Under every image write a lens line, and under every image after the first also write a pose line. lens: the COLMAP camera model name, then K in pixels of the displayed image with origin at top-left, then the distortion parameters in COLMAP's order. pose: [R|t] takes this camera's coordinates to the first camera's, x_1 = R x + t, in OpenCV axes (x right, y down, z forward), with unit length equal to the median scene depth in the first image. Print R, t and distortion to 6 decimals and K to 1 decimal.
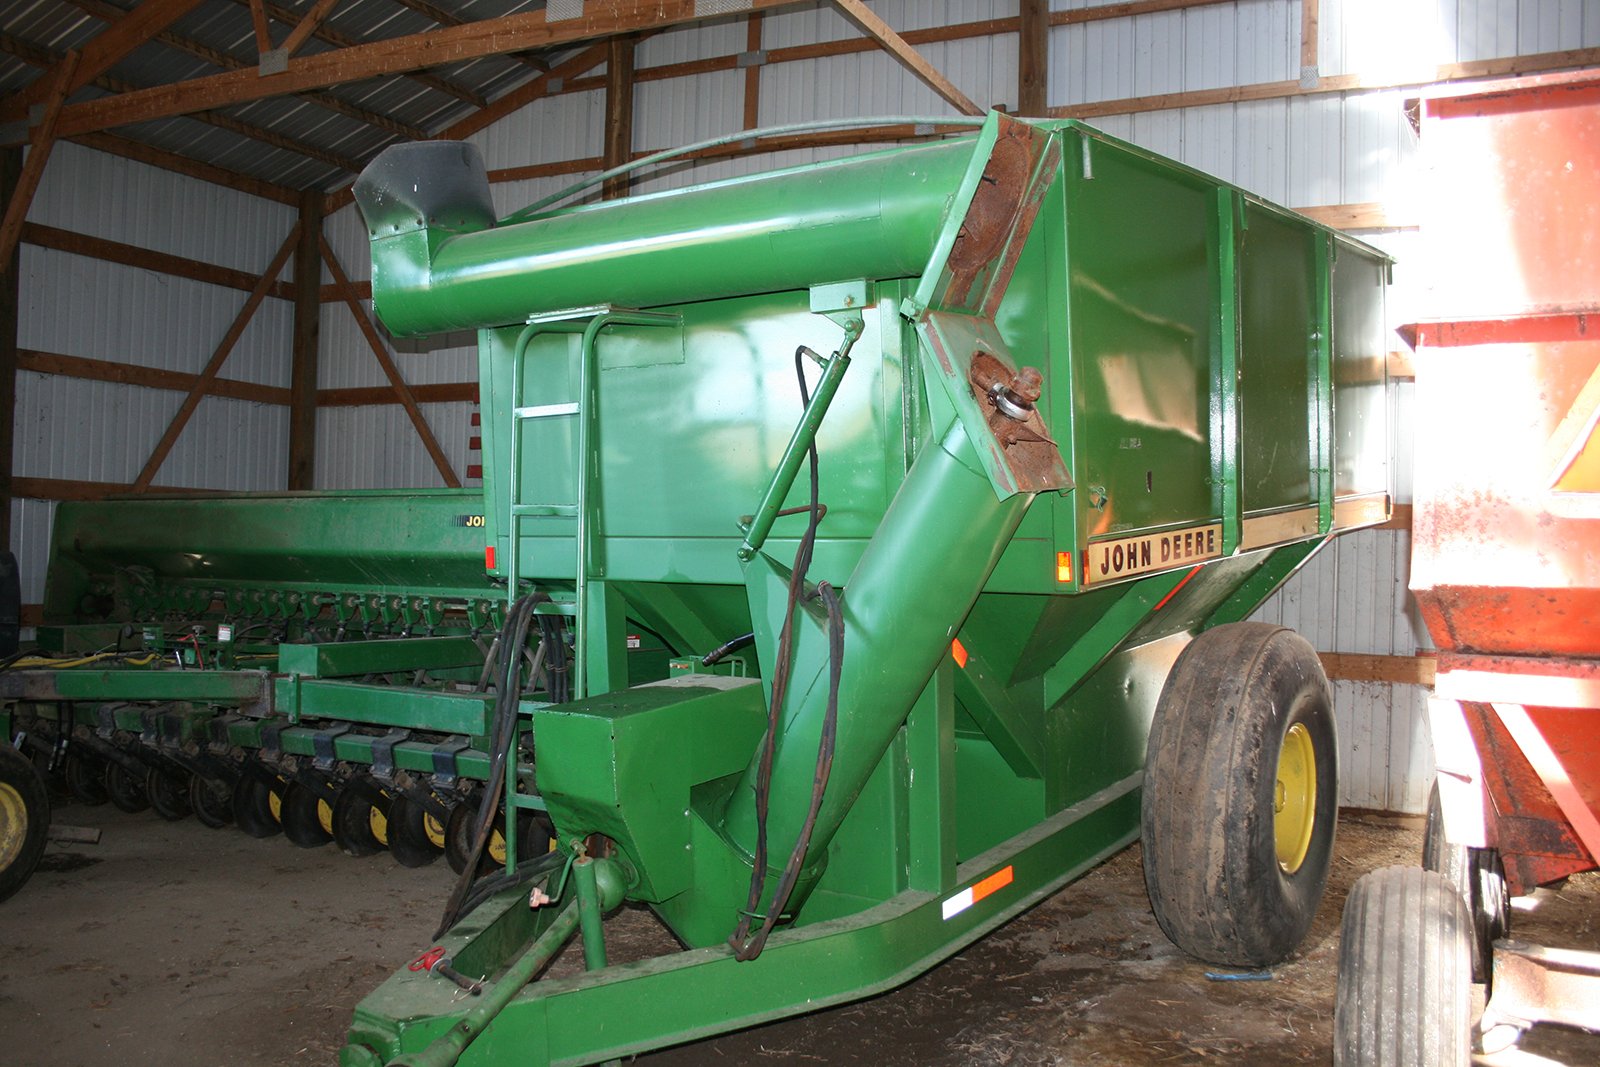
lens RADIAL K [[1424.5, 0, 800.0], [0, 1424.5, 533.5], [0, 0, 1]] dist [-0.161095, 0.136381]
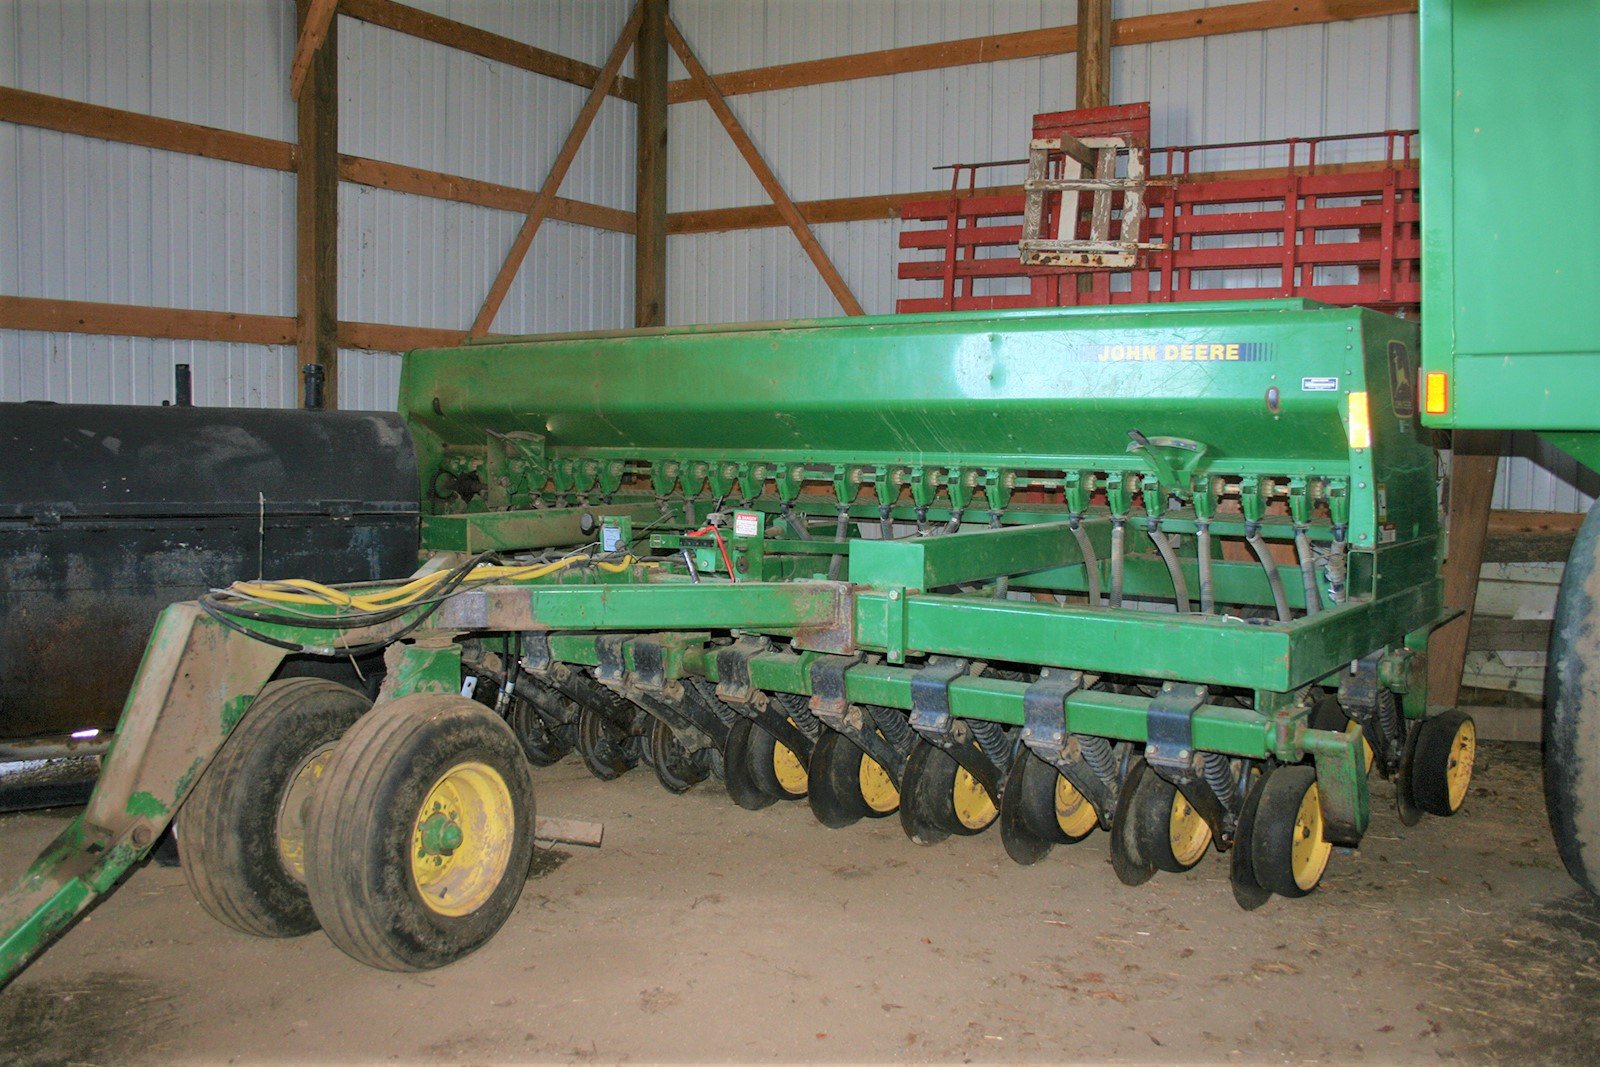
lens RADIAL K [[1447.5, 0, 797.0], [0, 1447.5, 562.2], [0, 0, 1]] dist [-0.134450, 0.003977]
pose [[0.993242, -0.000030, -0.116066, -0.266233], [0.012310, 0.994387, 0.105086, 0.014790], [0.115411, -0.105804, 0.987667, 0.270061]]
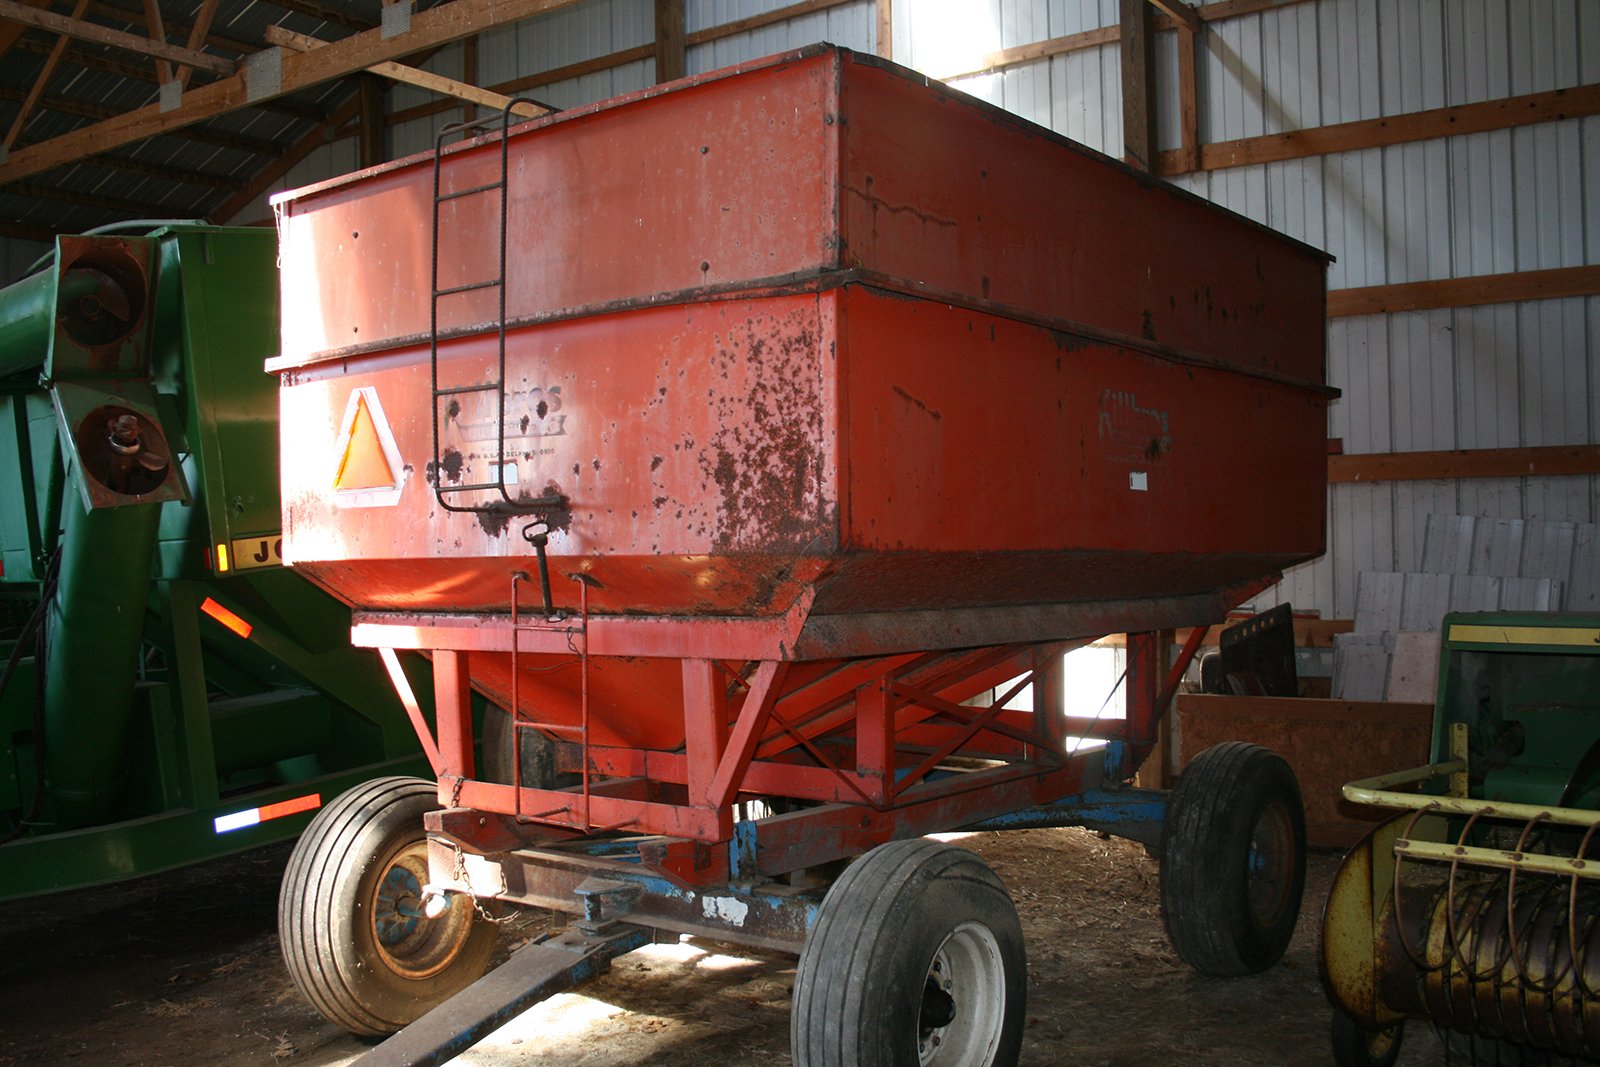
lens RADIAL K [[1496.9, 0, 800.0], [0, 1496.9, 533.5], [0, 0, 1]] dist [-0.088871, 0.011776]
pose [[0.990065, -0.054009, -0.129822, 0.461289], [0.055181, 0.998461, 0.005450, 0.011741], [0.129328, -0.012560, 0.991522, -0.153811]]
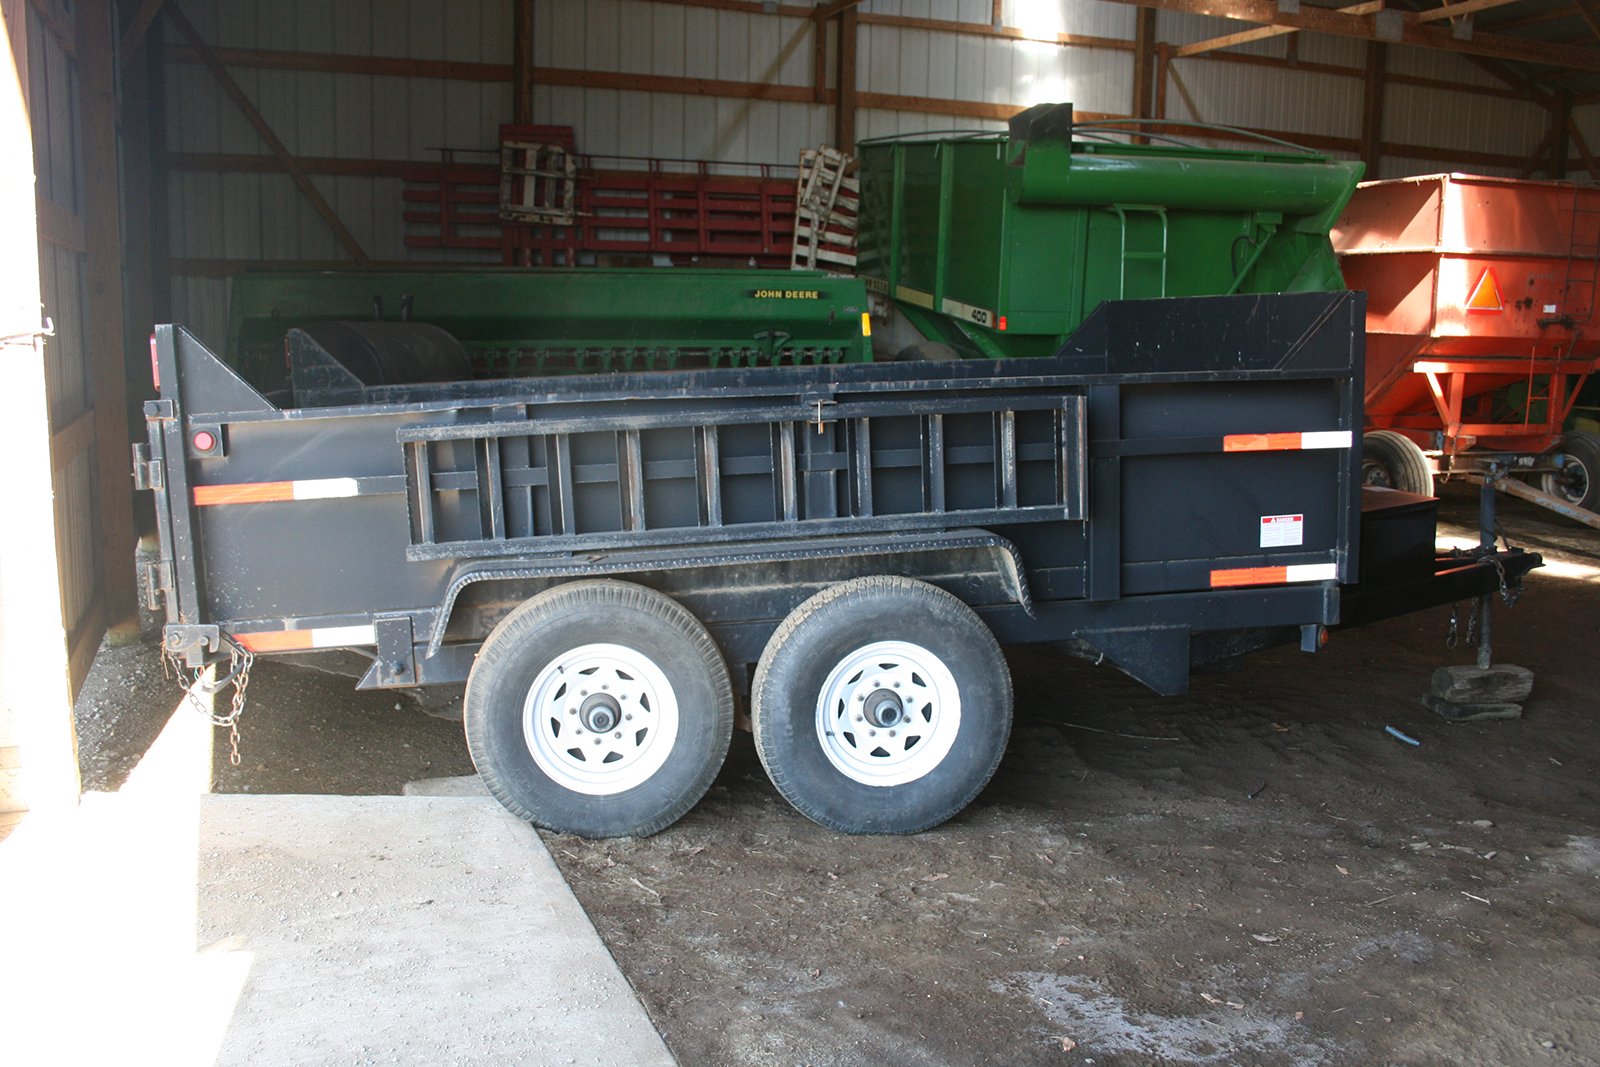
lens RADIAL K [[1424.5, 0, 800.0], [0, 1424.5, 533.5], [0, 0, 1]] dist [-0.161095, 0.136381]
pose [[0.665691, -0.130870, 0.734662, -1.190588], [-0.013287, 0.982267, 0.187017, -0.037136], [-0.746109, -0.134257, 0.652147, -0.016258]]
